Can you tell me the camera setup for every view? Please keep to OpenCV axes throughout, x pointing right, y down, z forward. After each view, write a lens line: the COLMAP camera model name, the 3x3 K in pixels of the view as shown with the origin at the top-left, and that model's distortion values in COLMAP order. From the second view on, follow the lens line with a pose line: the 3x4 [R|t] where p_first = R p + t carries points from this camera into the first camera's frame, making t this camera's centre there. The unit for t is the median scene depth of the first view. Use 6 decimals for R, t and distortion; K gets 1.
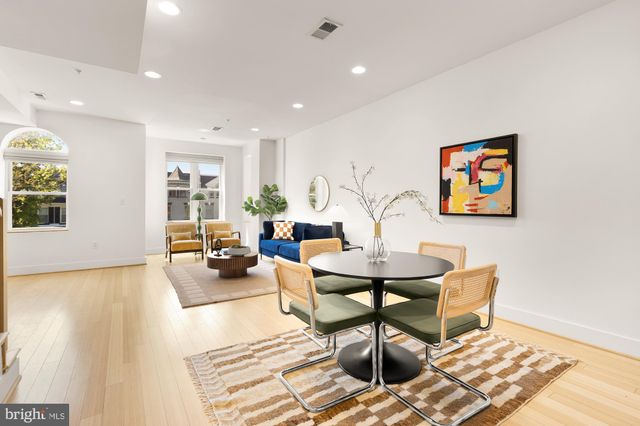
lens RADIAL K [[297.6, 0, 319.9], [0, 297.6, 206.5], [0, 0, 1]] dist [0.005127, -0.001587]
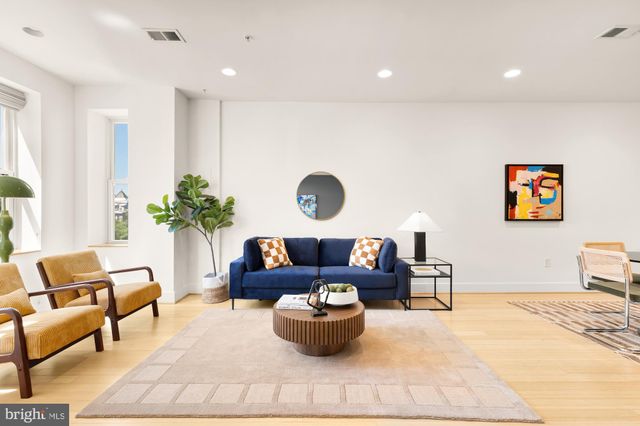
lens RADIAL K [[297.6, 0, 324.6], [0, 297.6, 210.9], [0, 0, 1]] dist [0.005127, -0.001587]
pose [[0.541236, 0.002311, 0.840868, -1.077592], [-0.000114, 0.999996, -0.002675, -0.008606], [-0.840871, 0.001352, 0.541234, 1.046267]]
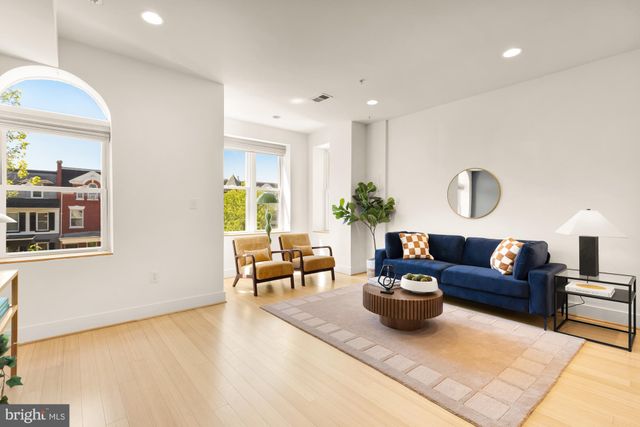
lens RADIAL K [[297.6, 0, 319.3], [0, 297.6, 210.1], [0, 0, 1]] dist [0.005127, -0.001587]
pose [[0.993890, -0.002060, 0.110355, -0.780214], [0.002249, 0.999996, -0.001586, -0.006355], [-0.110352, 0.001825, 0.993891, 0.586030]]
